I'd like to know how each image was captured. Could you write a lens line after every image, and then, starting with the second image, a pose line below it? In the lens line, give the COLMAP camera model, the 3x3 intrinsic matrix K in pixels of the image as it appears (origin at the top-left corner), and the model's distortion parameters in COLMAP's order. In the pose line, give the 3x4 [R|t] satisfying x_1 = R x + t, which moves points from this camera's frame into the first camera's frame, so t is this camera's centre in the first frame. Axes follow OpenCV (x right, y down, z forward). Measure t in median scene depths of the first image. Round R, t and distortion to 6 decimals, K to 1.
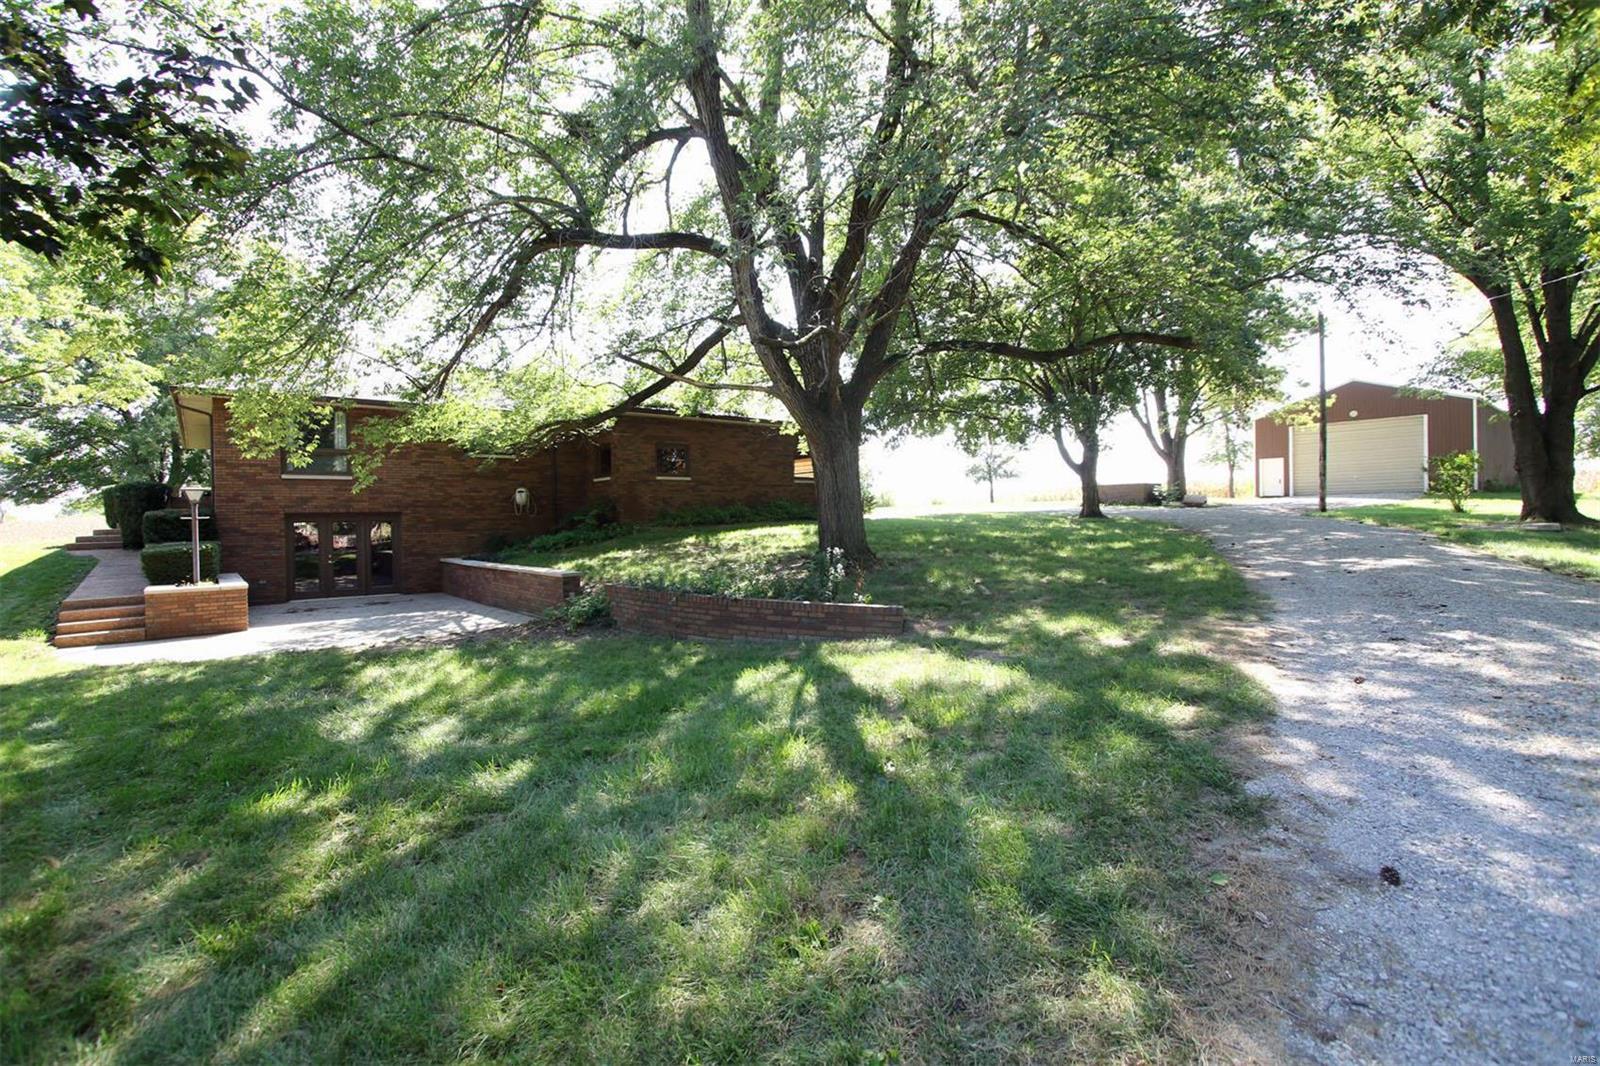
lens RADIAL K [[744.6, 0, 787.9], [0, 744.6, 525.4], [0, 0, 1]] dist [-0.007323, -0.000722]
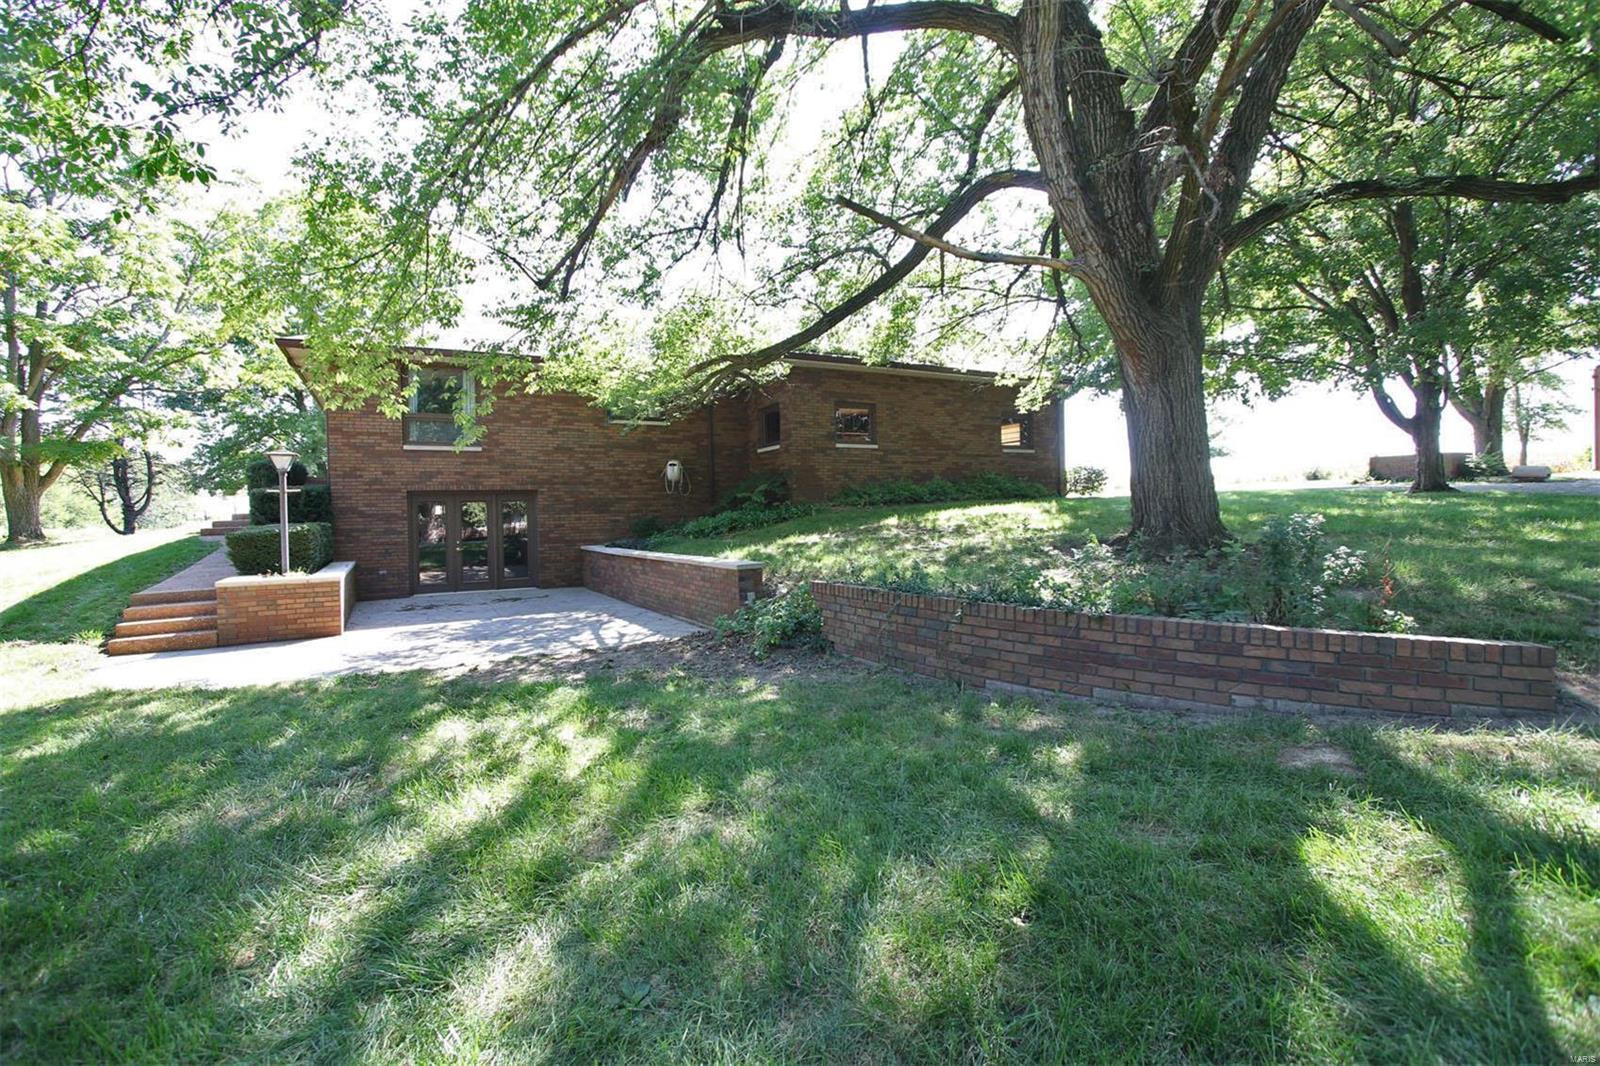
lens RADIAL K [[744.6, 0, 787.9], [0, 744.6, 525.4], [0, 0, 1]] dist [-0.007323, -0.000722]
pose [[0.983217, -0.001890, -0.182429, -0.112322], [0.003729, 0.999946, 0.009734, 0.018686], [0.182401, -0.010251, 0.983171, 0.285091]]
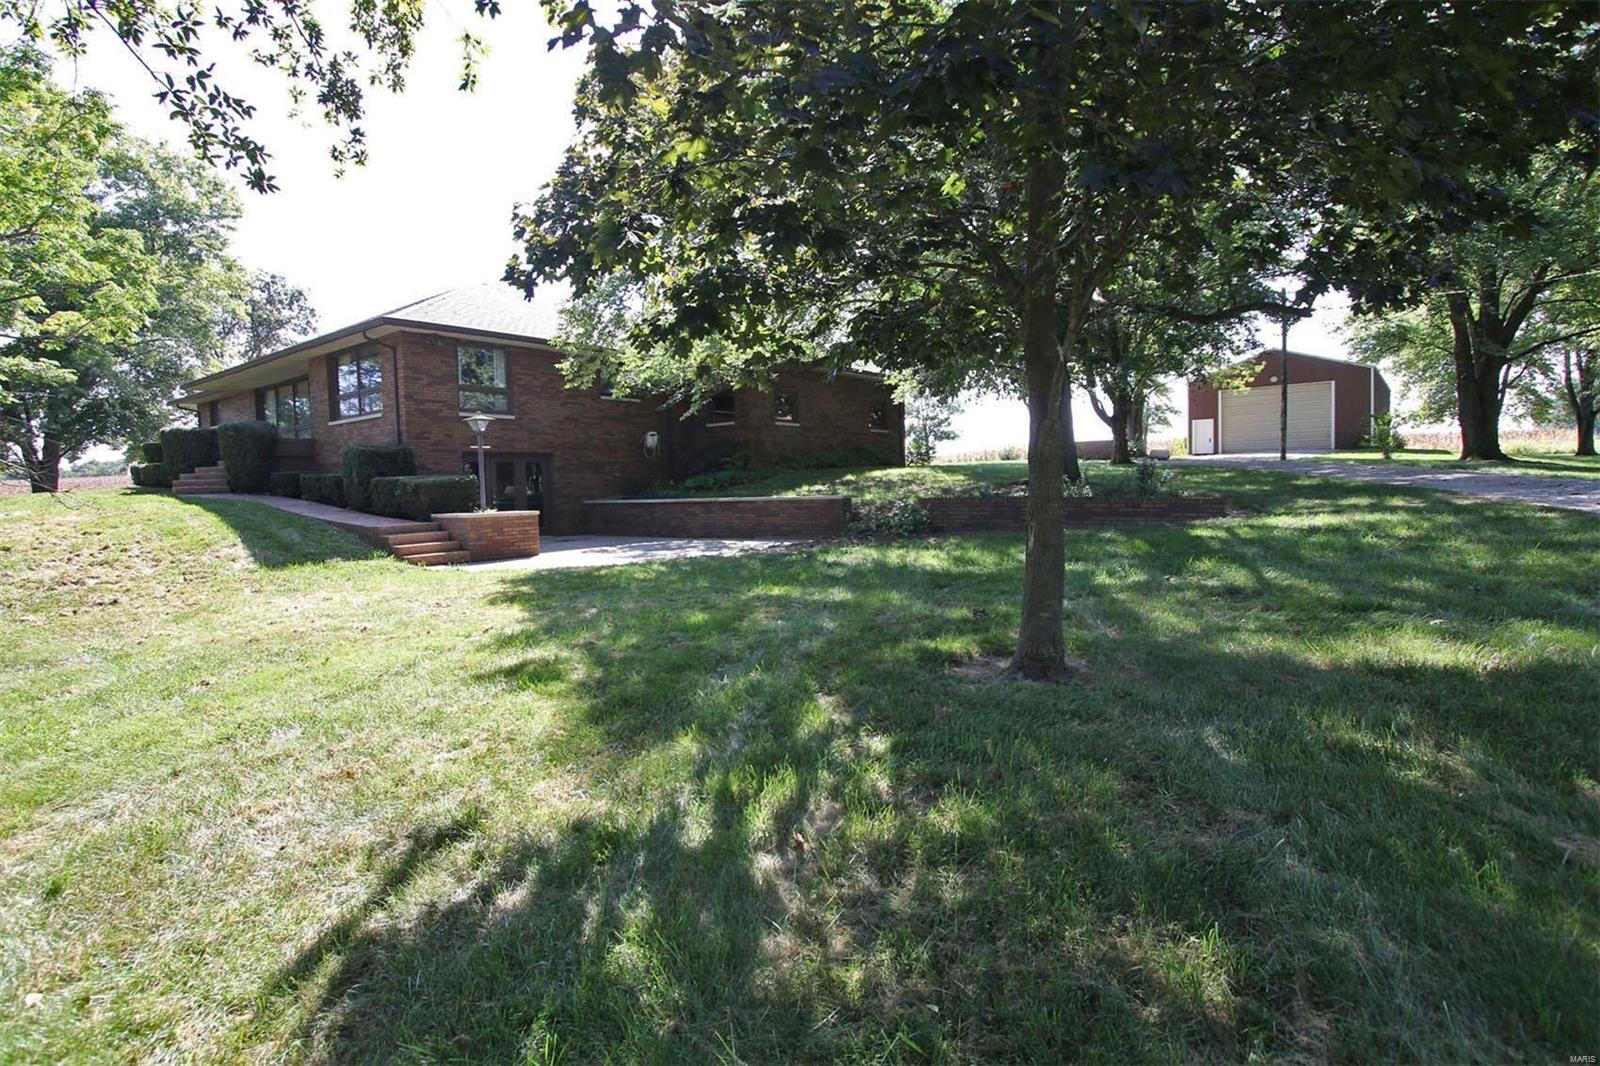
lens RADIAL K [[853.8, 0, 800.0], [0, 853.8, 533.0], [0, 0, 1]] dist [-0.000102, 0.000175]
pose [[0.971506, -0.019284, 0.236228, -0.580673], [0.010791, 0.999250, 0.037192, 0.061961], [-0.236768, -0.033583, 0.970986, -0.231547]]
